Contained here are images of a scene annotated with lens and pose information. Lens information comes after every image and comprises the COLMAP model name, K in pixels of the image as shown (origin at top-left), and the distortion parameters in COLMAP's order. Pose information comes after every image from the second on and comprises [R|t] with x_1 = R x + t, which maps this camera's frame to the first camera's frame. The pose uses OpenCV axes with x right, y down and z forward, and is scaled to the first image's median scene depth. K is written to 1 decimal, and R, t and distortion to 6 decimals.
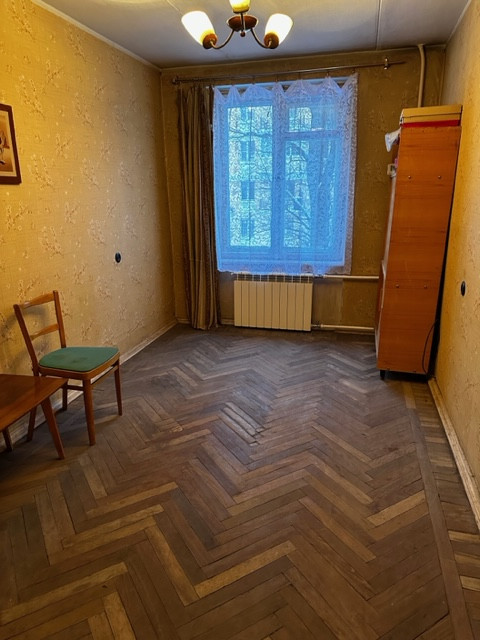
lens RADIAL K [[435.9, 0, 236.3], [0, 435.9, 319.1], [0, 0, 1]] dist [0.083961, -0.087455]
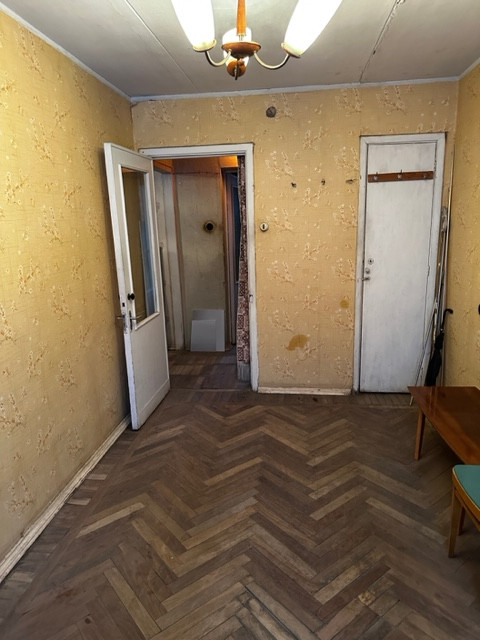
lens RADIAL K [[435.9, 0, 236.3], [0, 435.9, 319.1], [0, 0, 1]] dist [0.083961, -0.087455]
pose [[-0.989597, 0.070386, -0.125475, 0.109779], [-0.000115, 0.871763, 0.489929, -0.425211], [0.143868, 0.484846, -0.862685, 1.277647]]
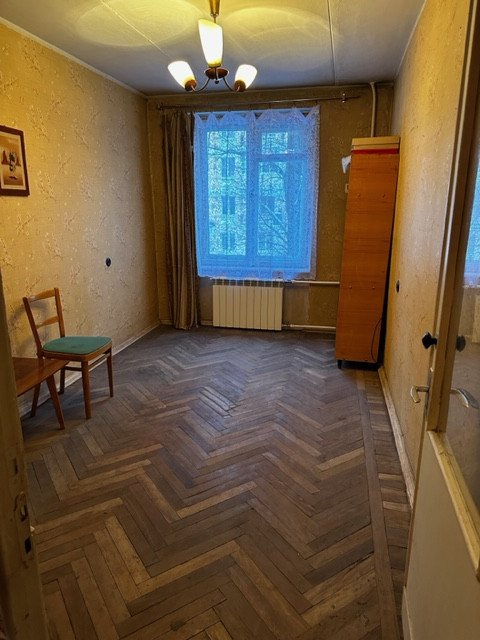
lens RADIAL K [[435.9, 0, 236.3], [0, 435.9, 319.1], [0, 0, 1]] dist [0.083961, -0.087455]
pose [[0.999085, 0.001900, 0.042722, 0.012299], [-0.000573, 0.999517, -0.031058, 0.051877], [-0.042761, 0.031005, 0.998604, -0.168590]]
